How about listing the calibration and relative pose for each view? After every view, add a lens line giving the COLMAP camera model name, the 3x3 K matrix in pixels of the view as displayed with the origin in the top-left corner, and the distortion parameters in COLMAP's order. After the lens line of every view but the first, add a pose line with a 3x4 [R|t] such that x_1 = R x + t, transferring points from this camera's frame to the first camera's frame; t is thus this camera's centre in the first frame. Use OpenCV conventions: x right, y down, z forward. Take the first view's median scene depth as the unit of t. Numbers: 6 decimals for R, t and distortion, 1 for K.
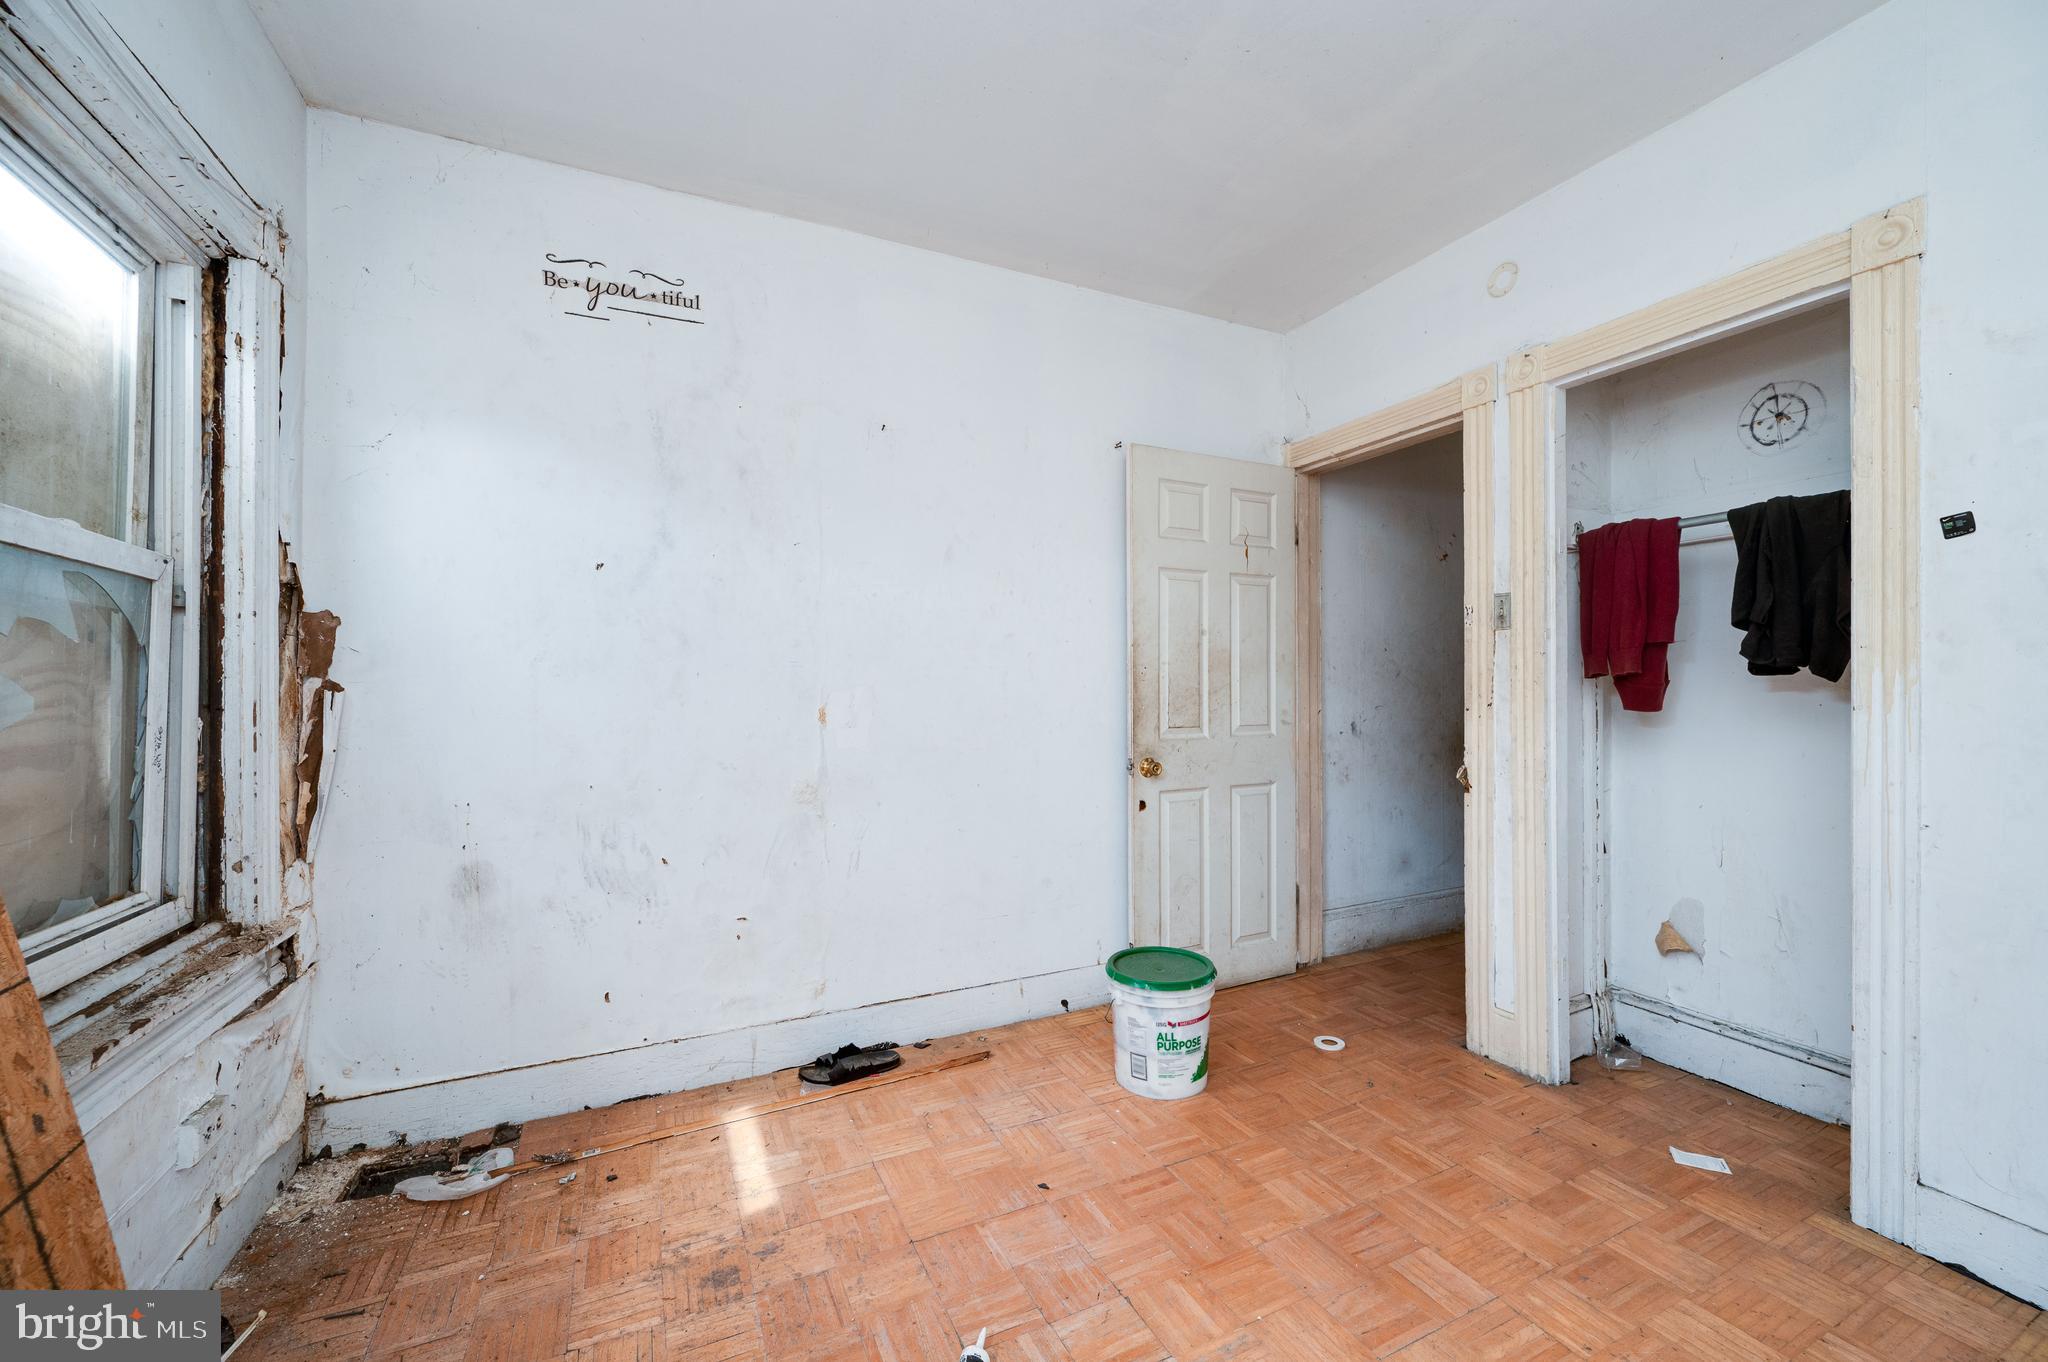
lens RADIAL K [[813.3, 0, 1067.7], [0, 813.3, 690.8], [0, 0, 1]] dist [-0.001656, -0.000155]
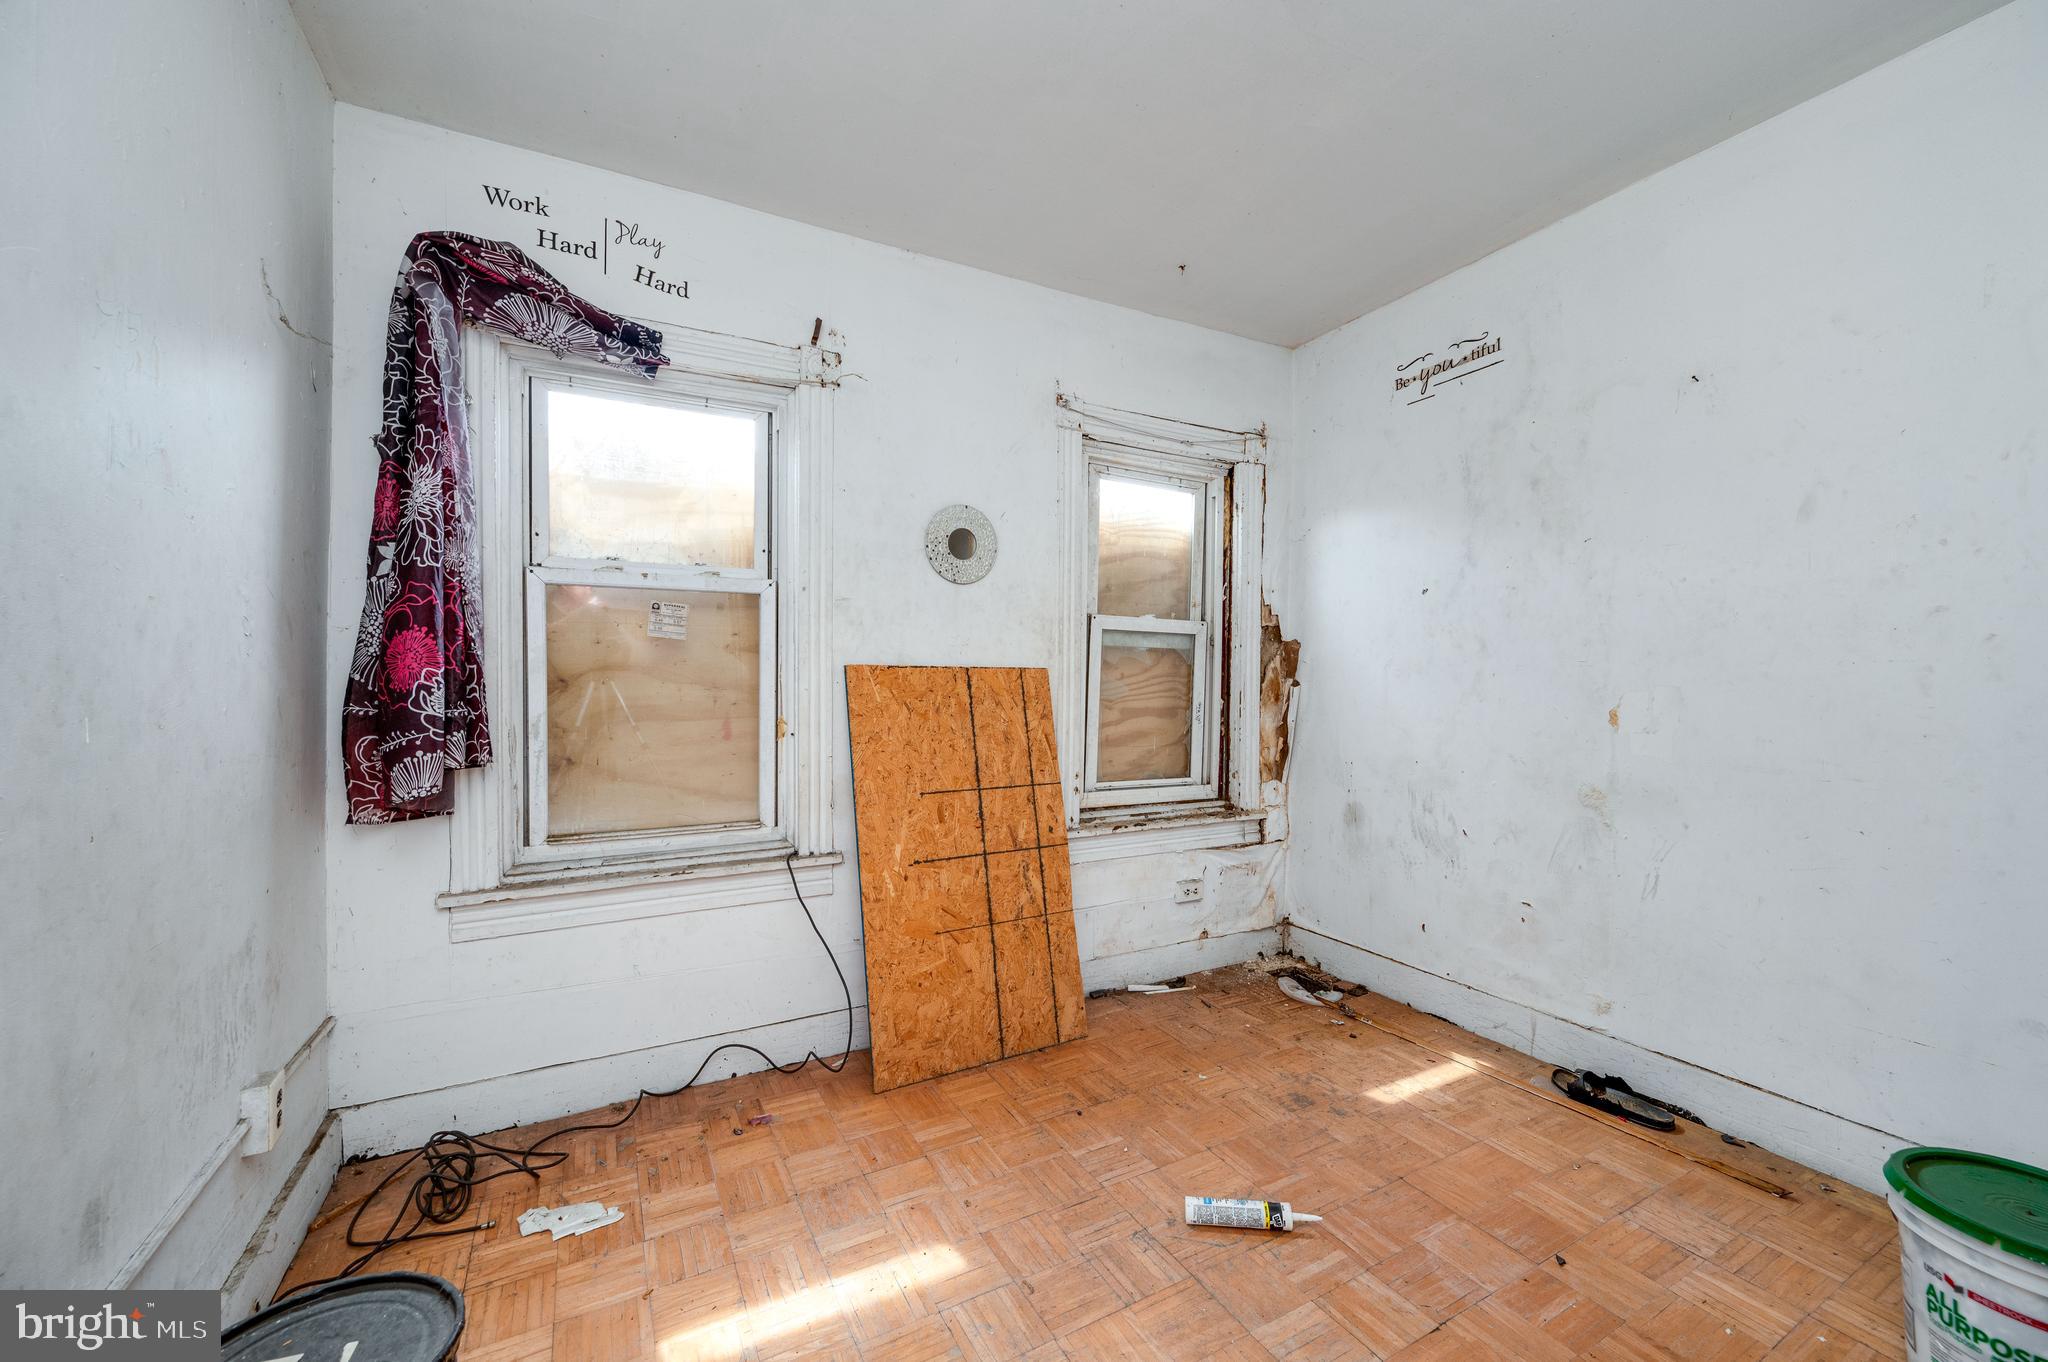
lens RADIAL K [[804.5, 0, 1006.5], [0, 804.5, 689.3], [0, 0, 1]] dist [0.000114, 0.000123]
pose [[0.006198, 0.013707, -0.999887, 0.770921], [-0.009201, 0.999865, 0.013650, -0.010806], [0.999938, 0.009115, 0.006323, 0.368565]]
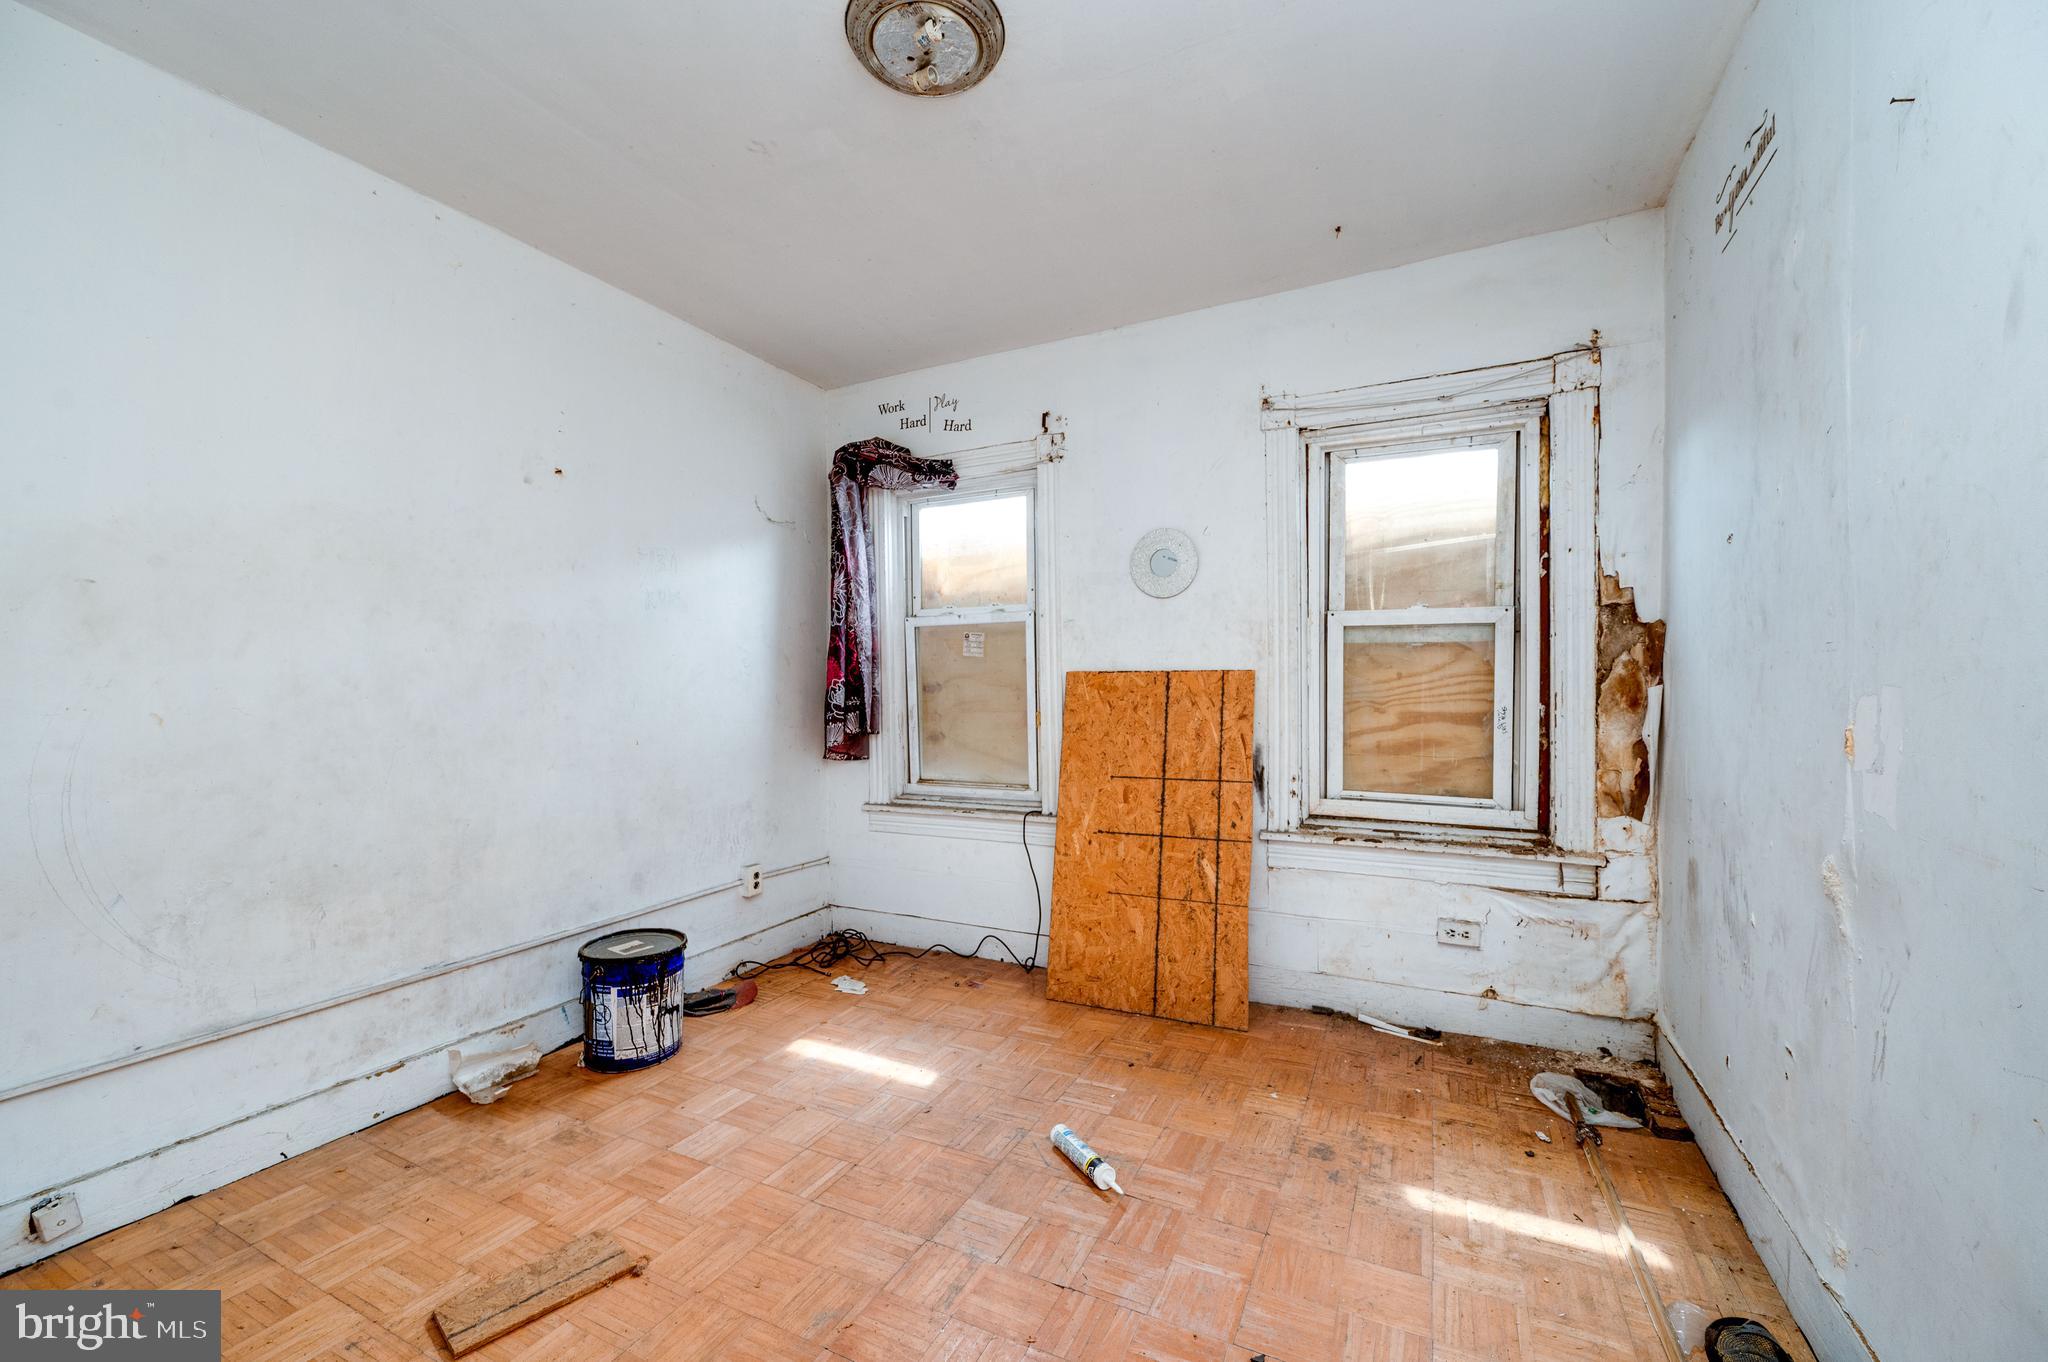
lens RADIAL K [[802.4, 0, 1034.5], [0, 802.4, 691.8], [0, 0, 1]] dist [-0.000896, -0.000097]
pose [[-0.806509, 0.015585, -0.591016, 0.529692], [0.005626, 0.999810, 0.018688, -0.019190], [0.591195, 0.011747, -0.806443, 1.375634]]
